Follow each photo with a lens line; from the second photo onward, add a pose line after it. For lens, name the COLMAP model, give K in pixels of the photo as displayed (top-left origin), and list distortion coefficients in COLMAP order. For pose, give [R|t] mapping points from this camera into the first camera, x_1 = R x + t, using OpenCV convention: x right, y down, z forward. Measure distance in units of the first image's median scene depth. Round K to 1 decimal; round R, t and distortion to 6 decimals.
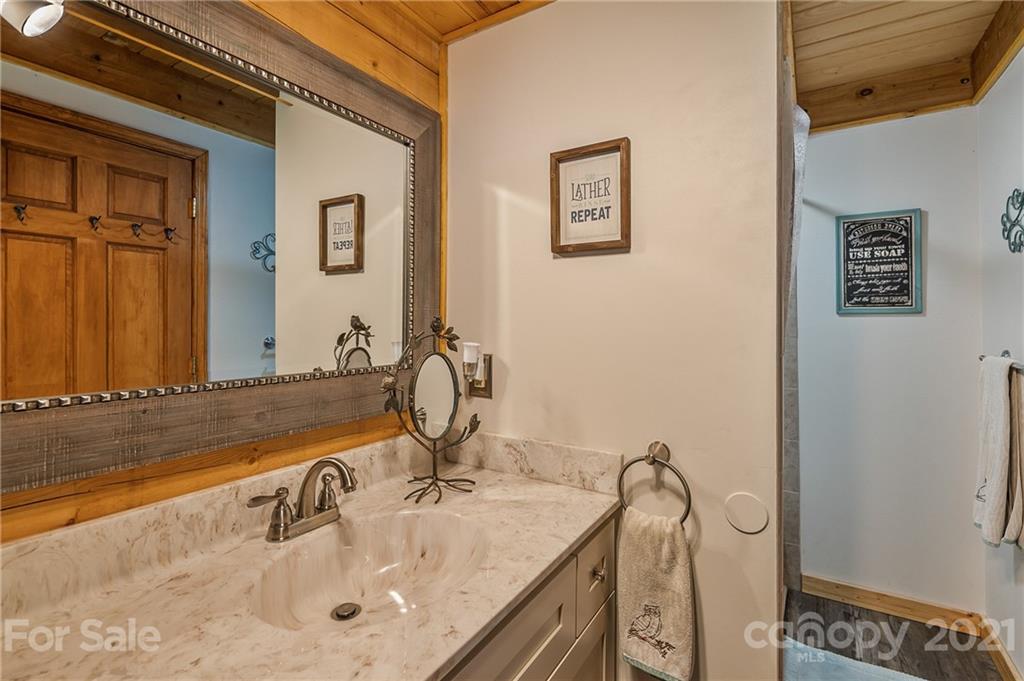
lens RADIAL K [[469.1, 0, 509.0], [0, 469.1, 321.4], [0, 0, 1]] dist [0.000732, -0.000347]
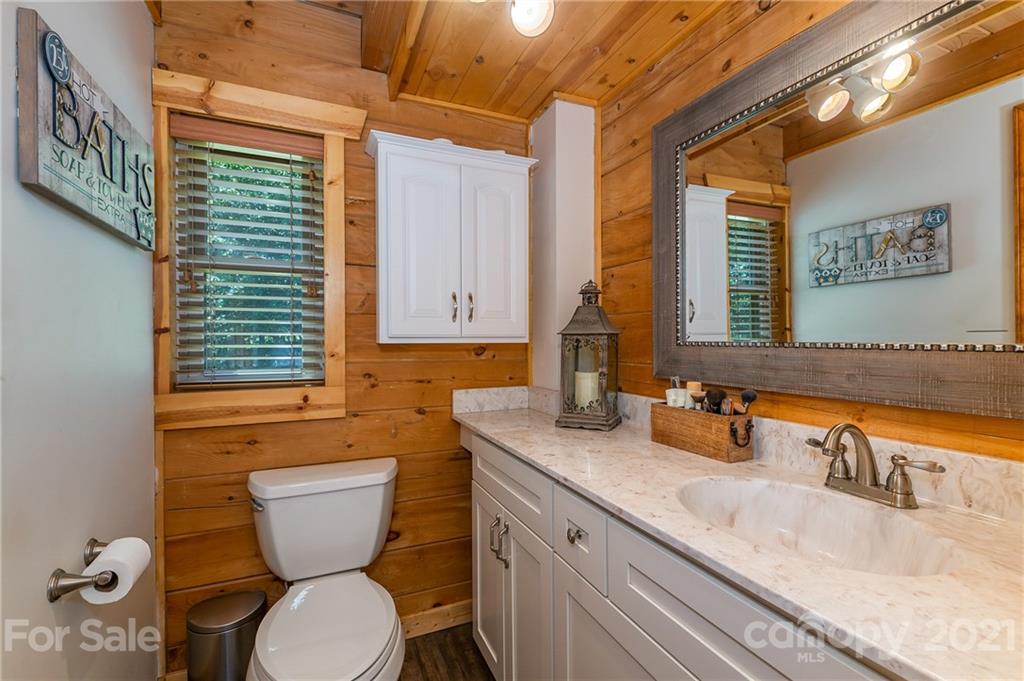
lens RADIAL K [[472.7, 0, 518.0], [0, 472.7, 335.2], [0, 0, 1]] dist [0.000783, -0.000249]
pose [[-0.552315, -0.007148, -0.833605, 0.600681], [0.010572, 0.999823, -0.015578, 0.082823], [0.833568, -0.017417, -0.552142, 0.708135]]
